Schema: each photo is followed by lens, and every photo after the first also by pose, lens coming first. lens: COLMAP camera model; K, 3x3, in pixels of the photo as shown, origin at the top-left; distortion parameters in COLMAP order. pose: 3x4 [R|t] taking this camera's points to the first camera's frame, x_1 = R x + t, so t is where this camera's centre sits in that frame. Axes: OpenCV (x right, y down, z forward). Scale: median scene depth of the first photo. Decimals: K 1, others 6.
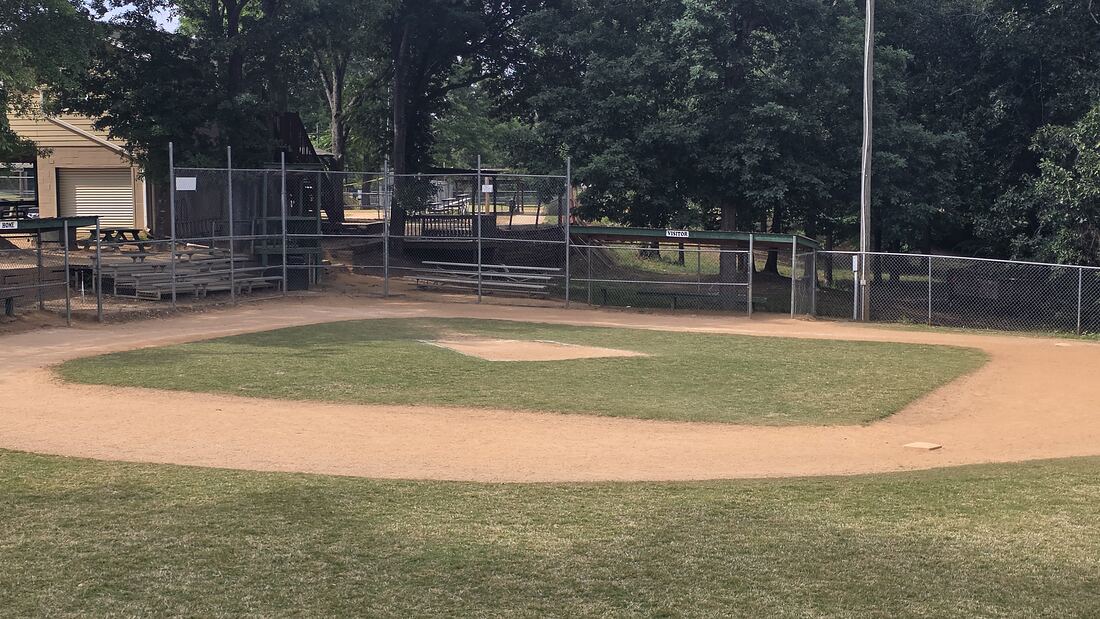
lens RADIAL K [[1730.3, 0, 549.0], [0, 1730.3, 314.8], [0, 0, 1]] dist [0.096925, 0.000000]
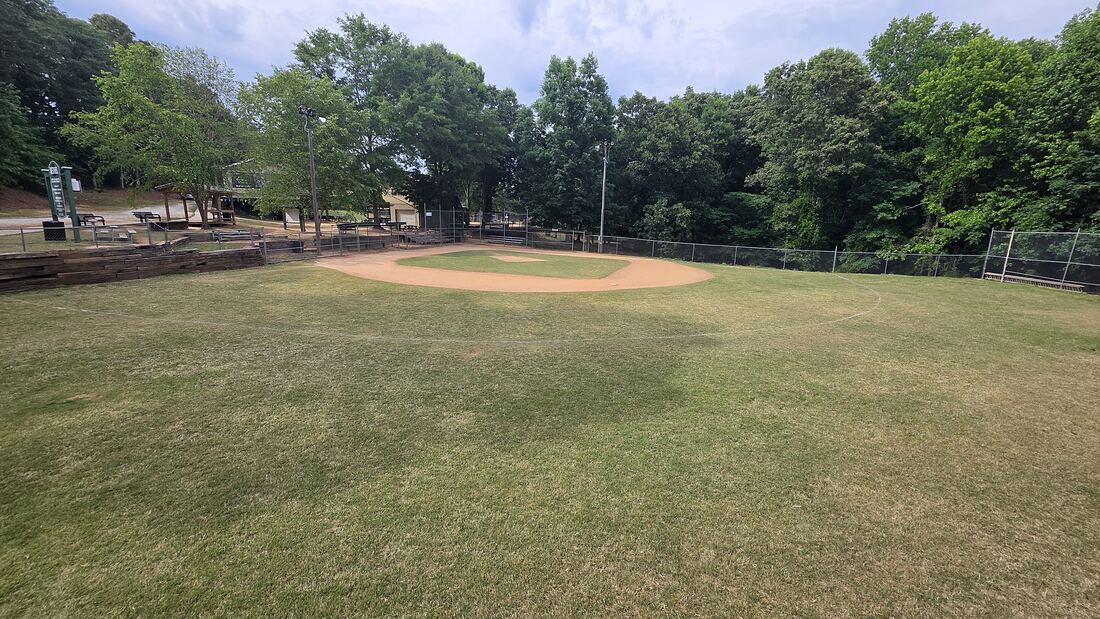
lens RADIAL K [[1730.3, 0, 551.1], [0, 1730.3, 306.5], [0, 0, 1]] dist [0.096925, 0.000000]
pose [[0.999821, 0.018708, 0.002811, 0.058185], [-0.018815, 0.998830, 0.044544, -0.048223], [-0.001974, -0.044589, 0.999003, -2.935543]]
